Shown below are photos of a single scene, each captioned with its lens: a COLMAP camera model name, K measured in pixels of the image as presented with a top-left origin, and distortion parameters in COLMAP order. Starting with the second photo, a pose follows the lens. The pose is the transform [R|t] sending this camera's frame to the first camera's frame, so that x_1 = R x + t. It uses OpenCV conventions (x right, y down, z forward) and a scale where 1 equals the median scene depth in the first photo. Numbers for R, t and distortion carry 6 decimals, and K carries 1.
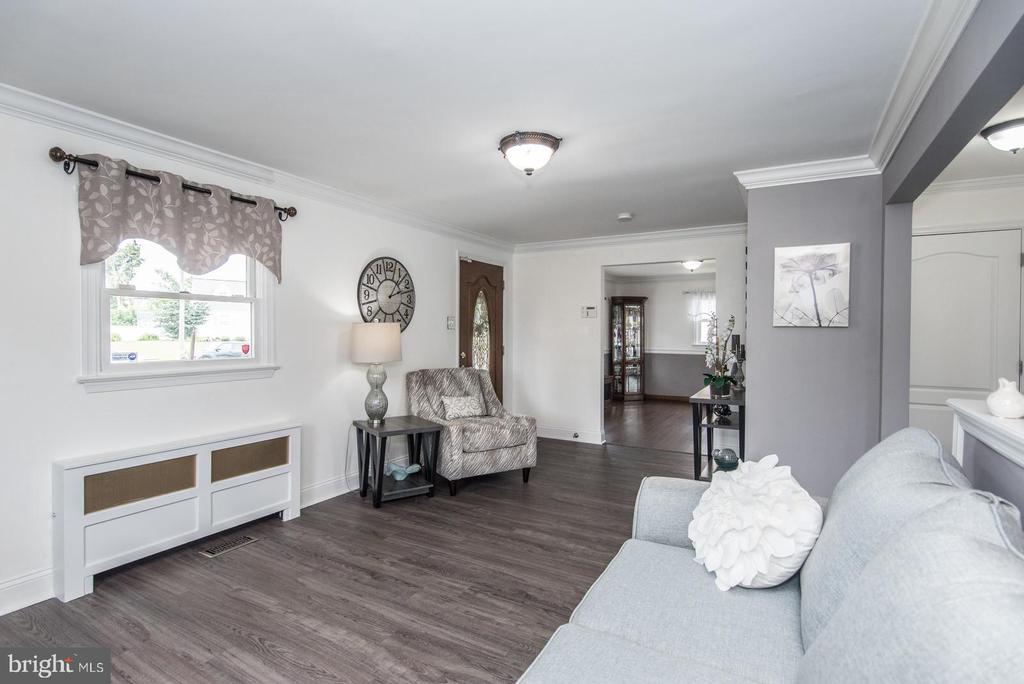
lens RADIAL K [[504.6, 0, 509.8], [0, 504.6, 337.7], [0, 0, 1]] dist [0.005527, 0.000385]
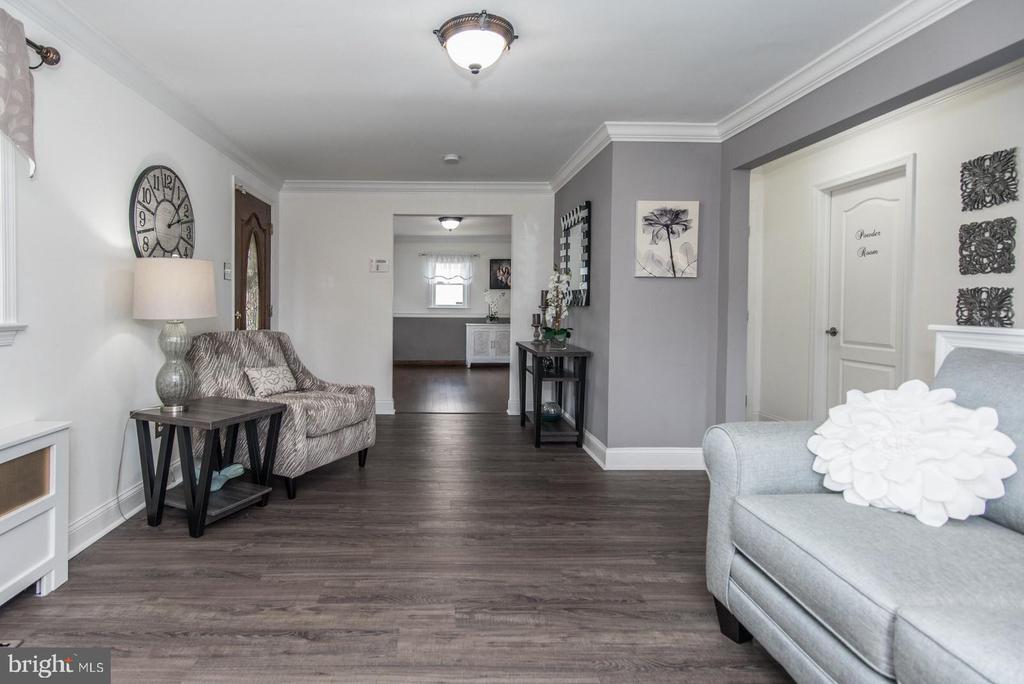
lens RADIAL K [[525.5, 0, 455.7], [0, 525.5, 309.4], [0, 0, 1]] dist [0.006964, 0.001918]
pose [[0.863580, -0.005446, 0.504182, -0.297915], [0.003384, 0.999982, 0.005005, 0.033223], [-0.504200, -0.002617, 0.863583, 0.216679]]
